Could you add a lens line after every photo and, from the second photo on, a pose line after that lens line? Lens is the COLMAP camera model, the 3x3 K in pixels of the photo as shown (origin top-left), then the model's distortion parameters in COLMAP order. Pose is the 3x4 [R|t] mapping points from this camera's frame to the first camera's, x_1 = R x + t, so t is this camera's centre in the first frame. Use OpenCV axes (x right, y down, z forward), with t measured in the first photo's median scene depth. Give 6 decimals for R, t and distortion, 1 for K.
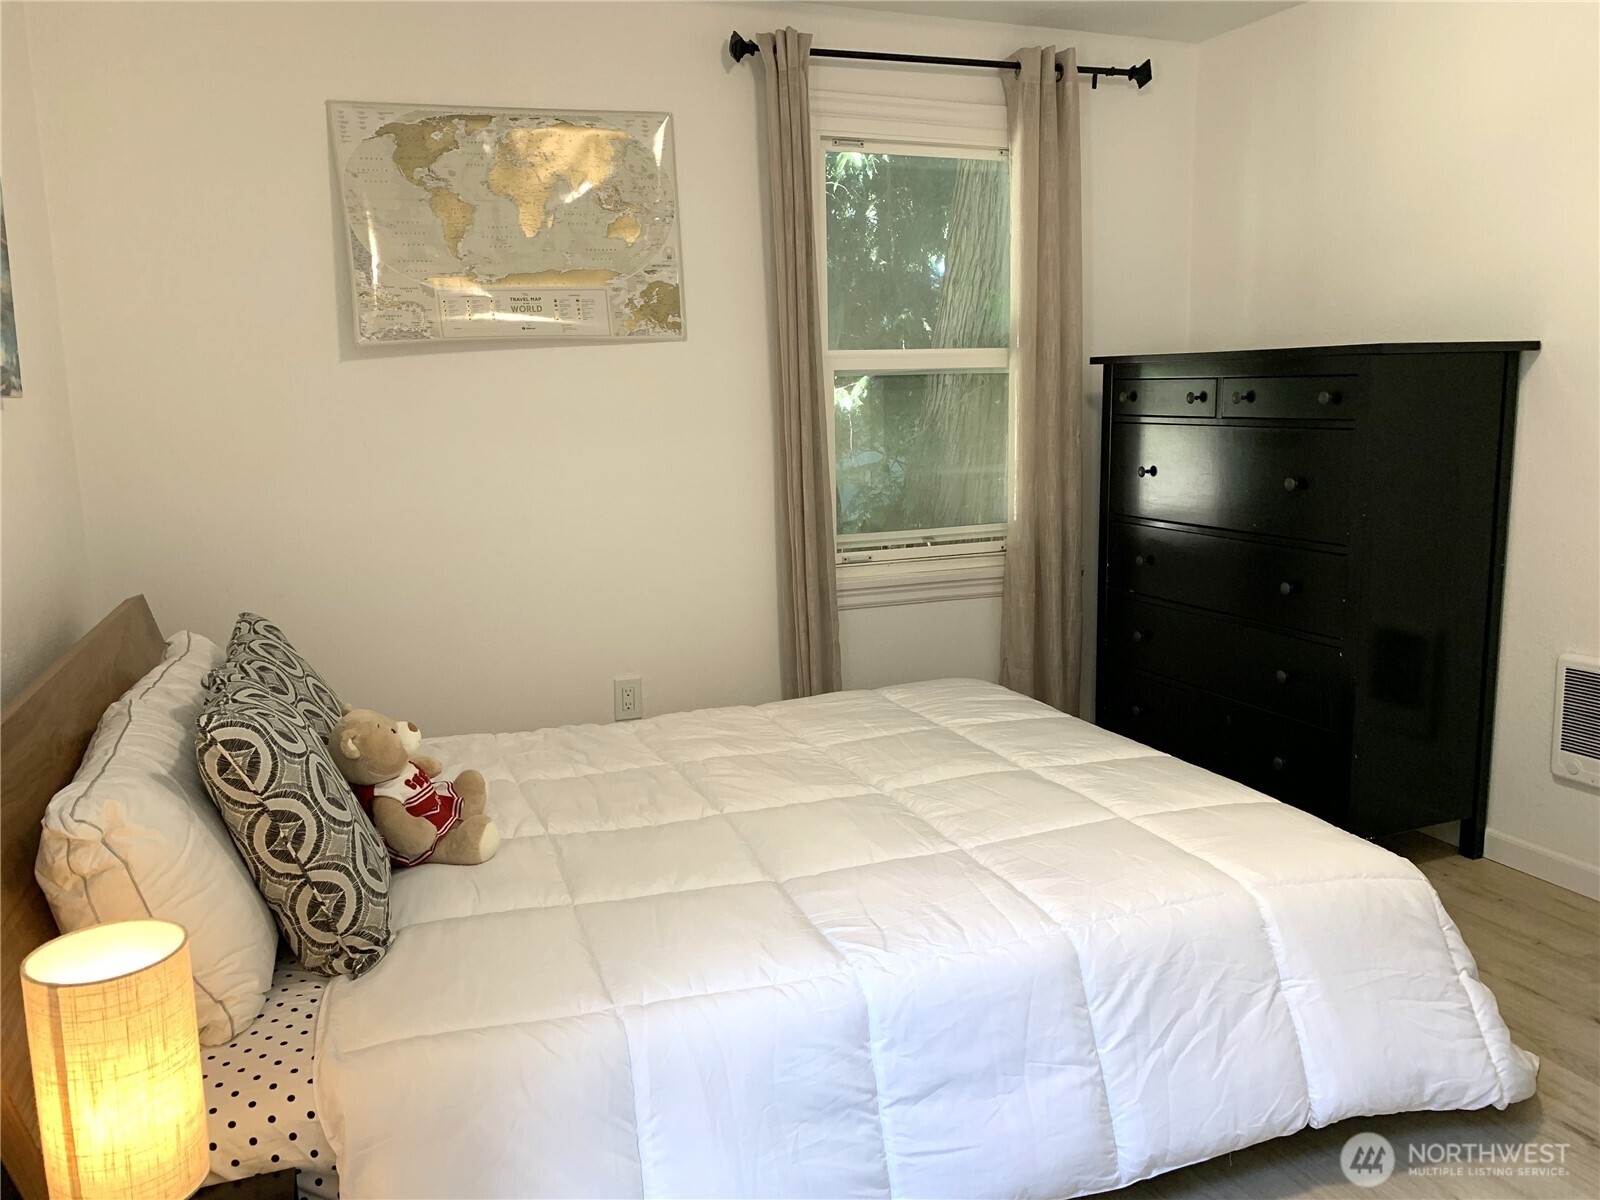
lens RADIAL K [[1241.6, 0, 795.2], [0, 1241.6, 589.3], [0, 0, 1]] dist [-0.004162, -0.004207]
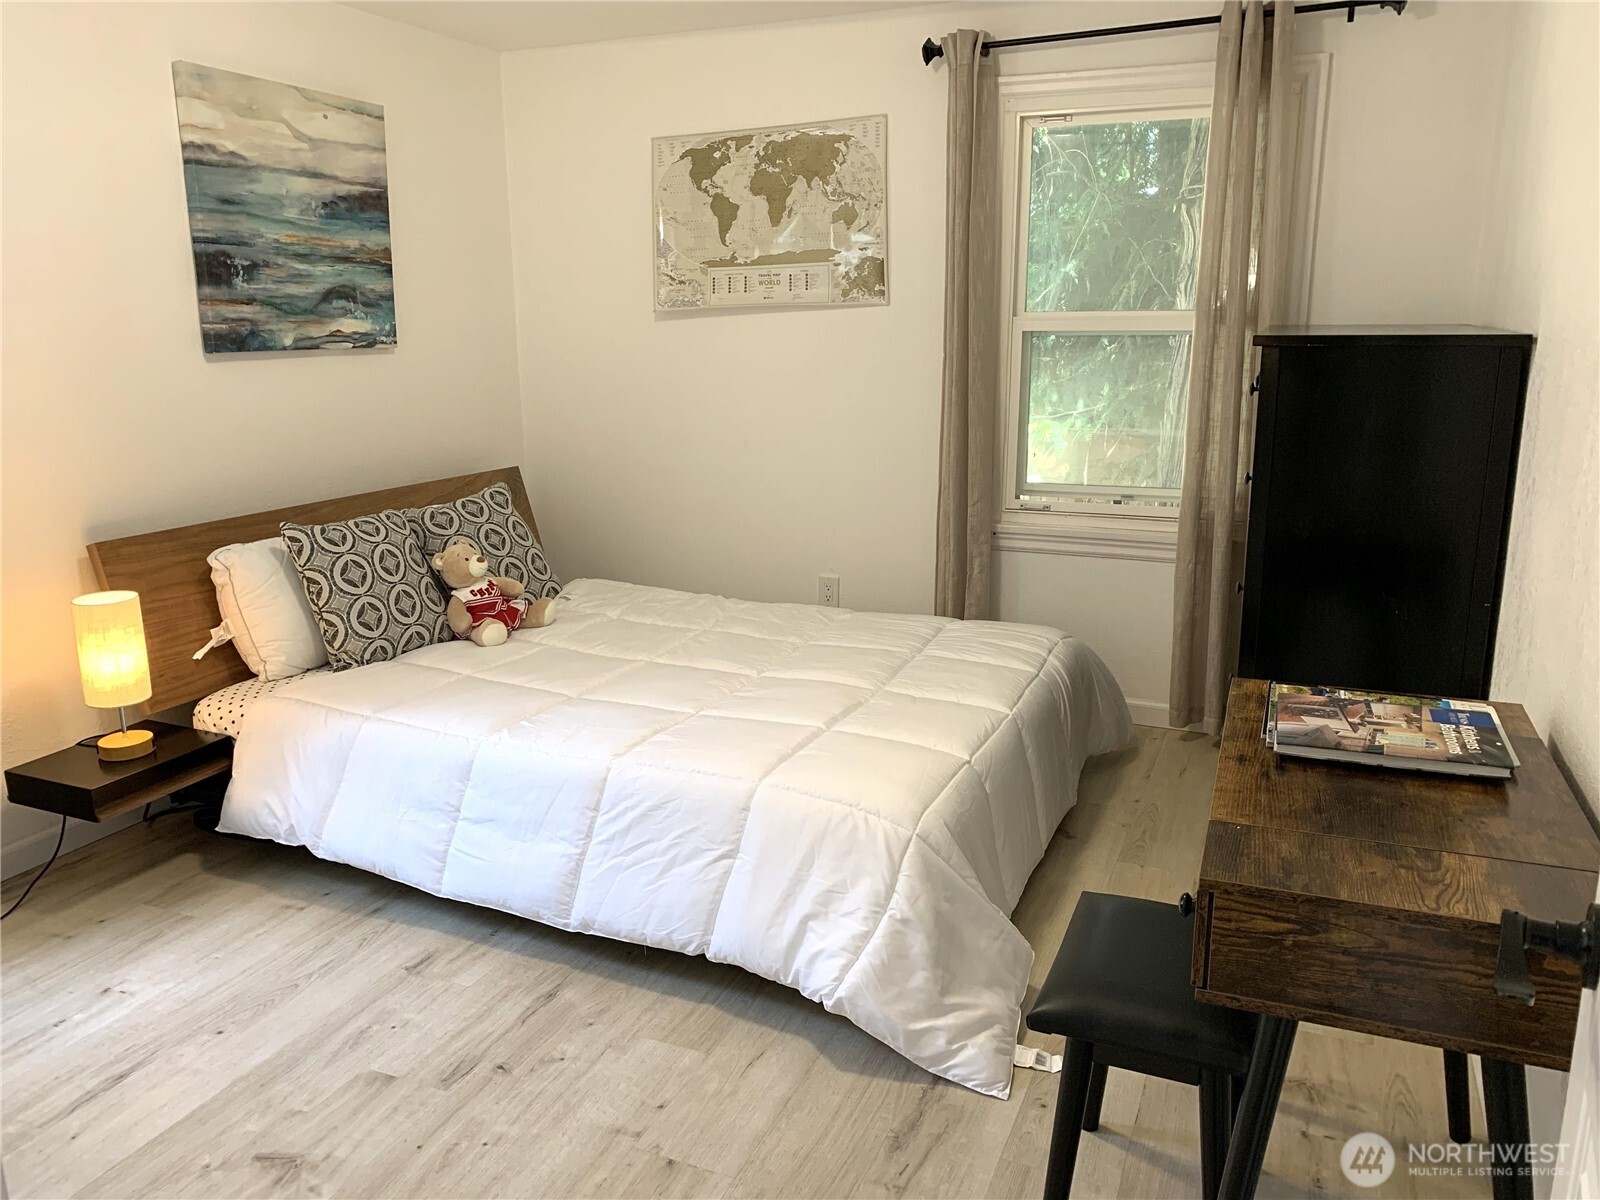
lens RADIAL K [[1256.3, 0, 800.0], [0, 1256.3, 600.0], [0, 0, 1]] dist [0.003176, -0.001888]
pose [[0.693814, 0.178355, -0.697719, 0.823072], [-0.121505, 0.983949, 0.130698, -0.075321], [0.709830, -0.005904, 0.704348, 0.088267]]
